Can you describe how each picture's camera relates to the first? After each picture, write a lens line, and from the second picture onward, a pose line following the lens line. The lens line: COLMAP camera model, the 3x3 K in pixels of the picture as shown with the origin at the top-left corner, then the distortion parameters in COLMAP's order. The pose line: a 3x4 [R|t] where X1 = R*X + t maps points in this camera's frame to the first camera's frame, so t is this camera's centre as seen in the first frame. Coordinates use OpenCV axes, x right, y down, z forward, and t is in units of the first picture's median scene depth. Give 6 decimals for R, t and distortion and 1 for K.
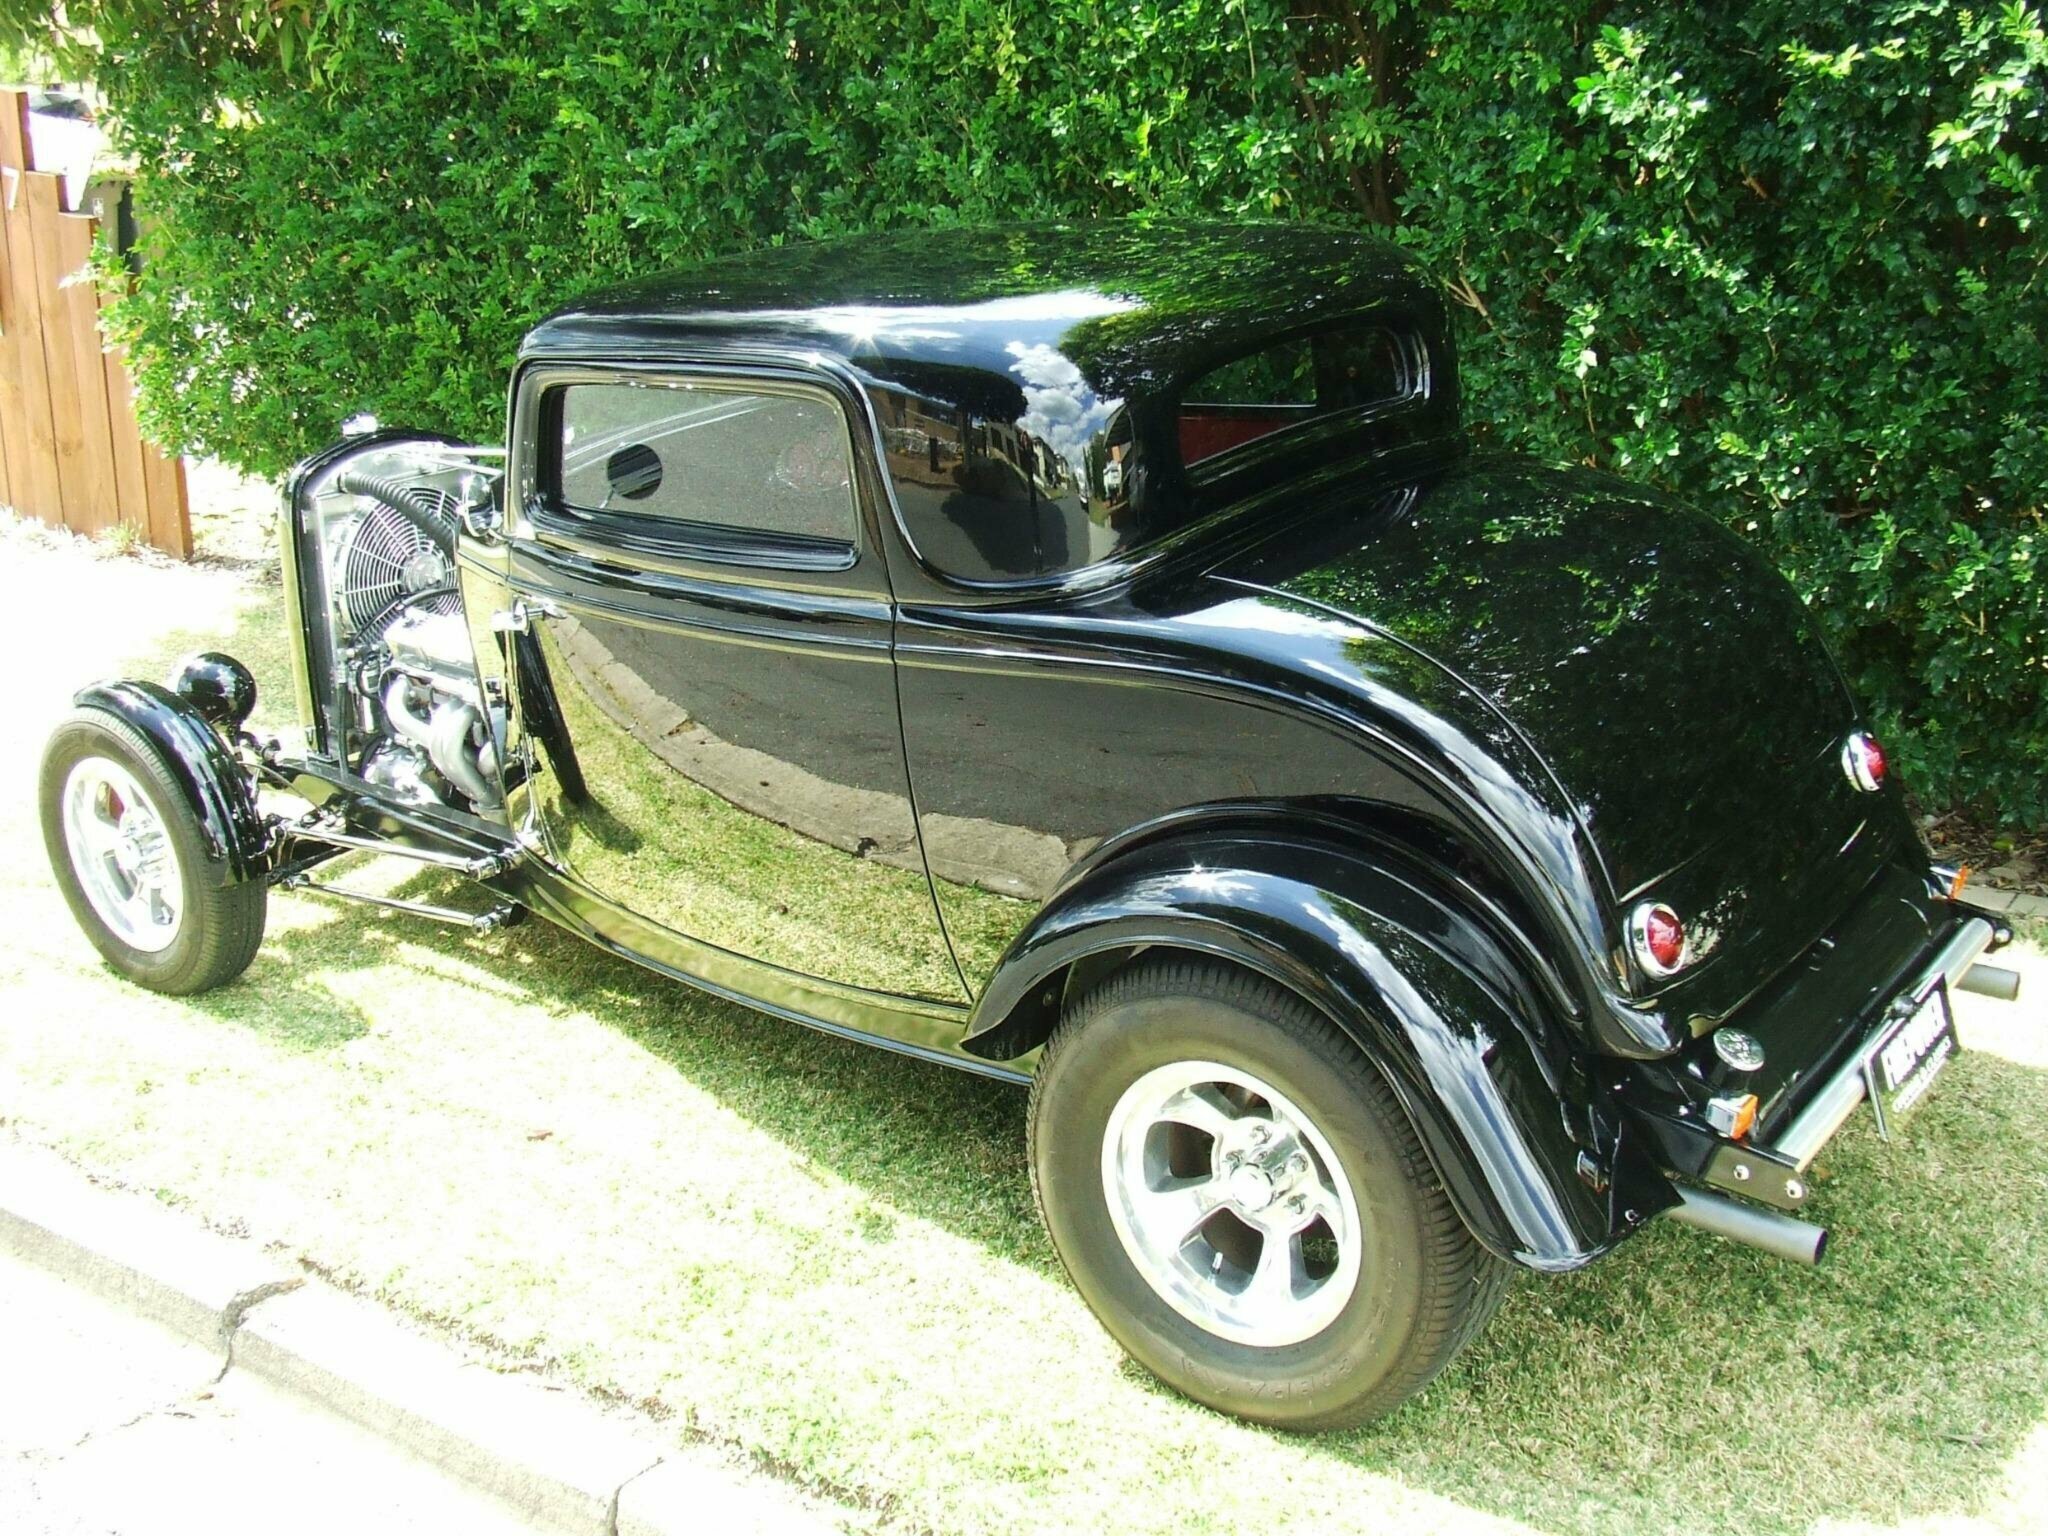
lens RADIAL K [[2332.5, 0, 1081.1], [0, 2332.5, 835.9], [0, 0, 1]] dist [-0.070395, 0.000000]
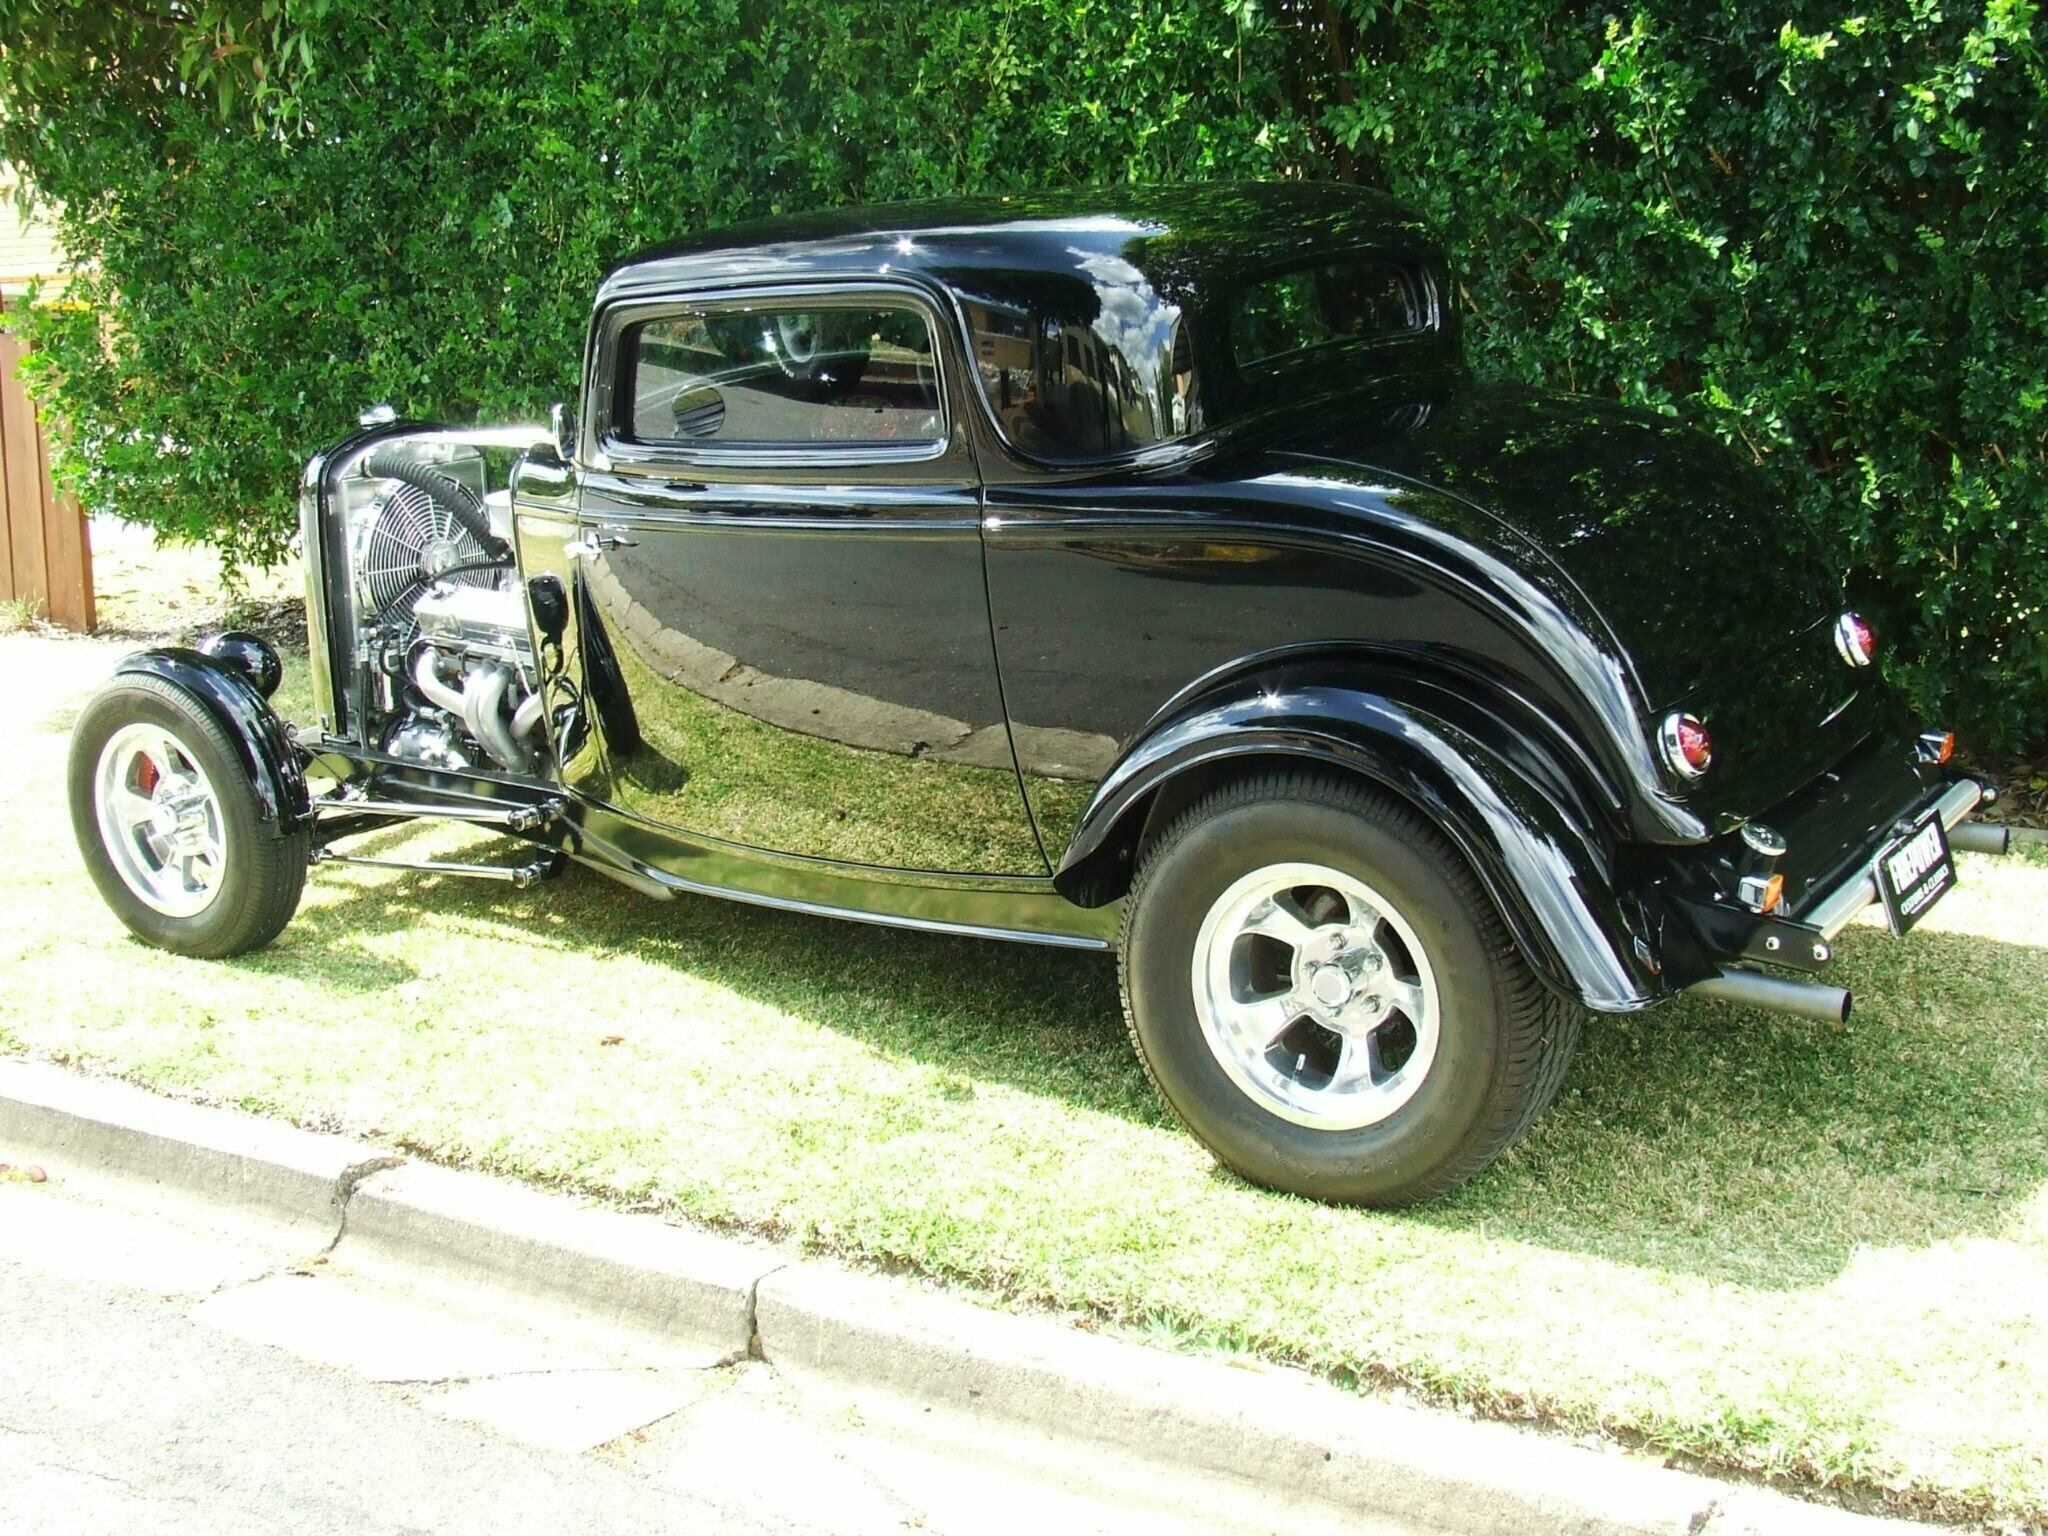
lens RADIAL K [[2651.4, 0, 1087.9], [0, 2651.4, 851.6], [0, 0, 1]] dist [-0.085142, 0.000000]
pose [[0.998226, -0.022531, 0.055112, -0.089521], [0.027004, 0.996281, -0.081823, 0.153890], [-0.053064, 0.083166, 0.995122, -0.198147]]
